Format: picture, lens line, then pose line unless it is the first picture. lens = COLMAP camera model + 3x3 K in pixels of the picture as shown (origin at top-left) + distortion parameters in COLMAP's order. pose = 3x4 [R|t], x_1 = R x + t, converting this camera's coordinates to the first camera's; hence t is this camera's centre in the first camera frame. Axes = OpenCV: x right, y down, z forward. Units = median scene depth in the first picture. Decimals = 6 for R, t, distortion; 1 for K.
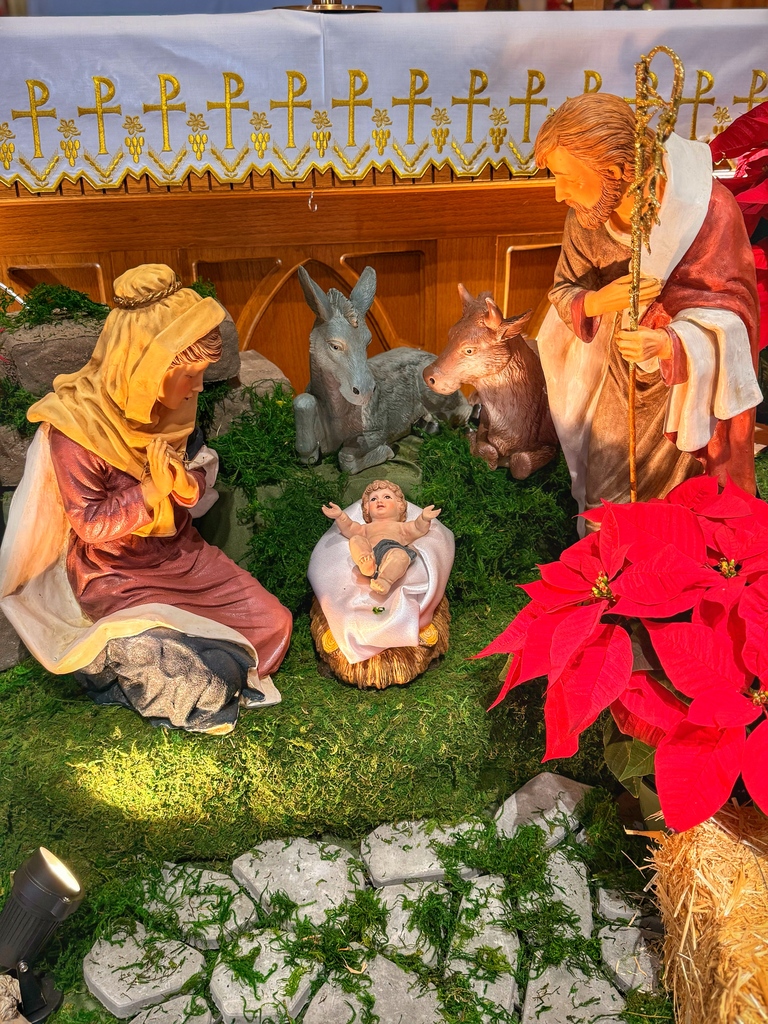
lens RADIAL K [[936.9, 0, 384.0], [0, 936.9, 515.8], [0, 0, 1]] dist [0.012750, 0.000000]
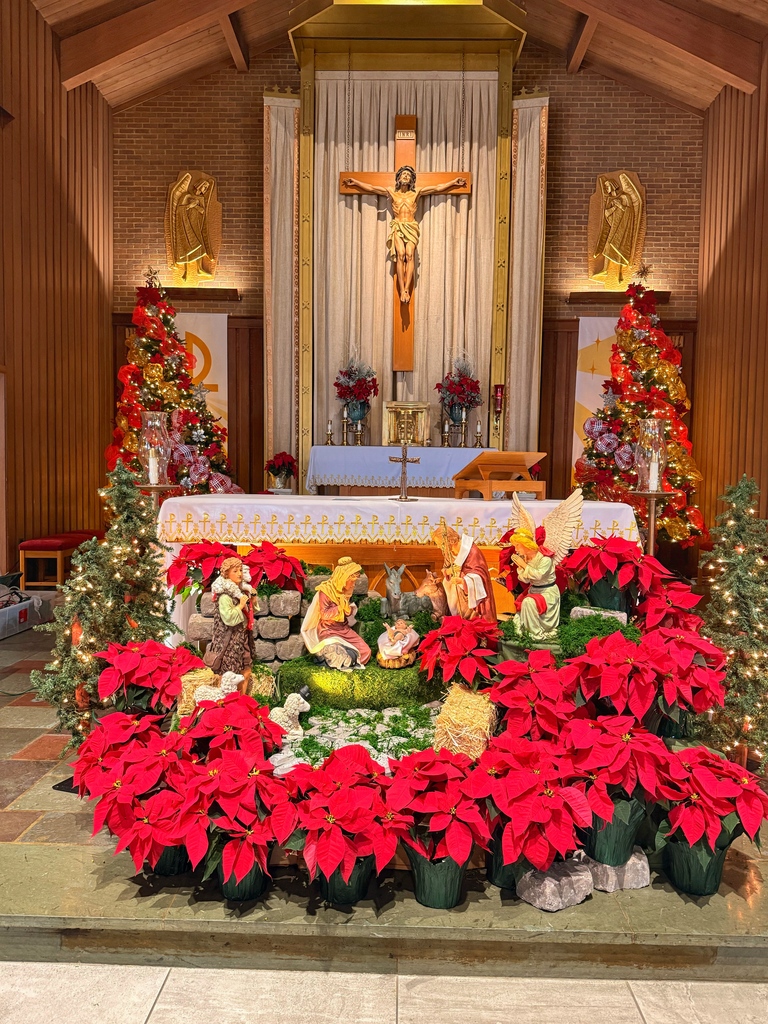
lens RADIAL K [[745.0, 0, 385.1], [0, 745.0, 513.4], [0, 0, 1]] dist [-0.001889, -0.000139]
pose [[0.979315, 0.032627, -0.199695, 0.519461], [-0.107999, 0.918865, -0.379505, 0.710663], [0.171110, 0.393222, 0.903381, -1.849732]]
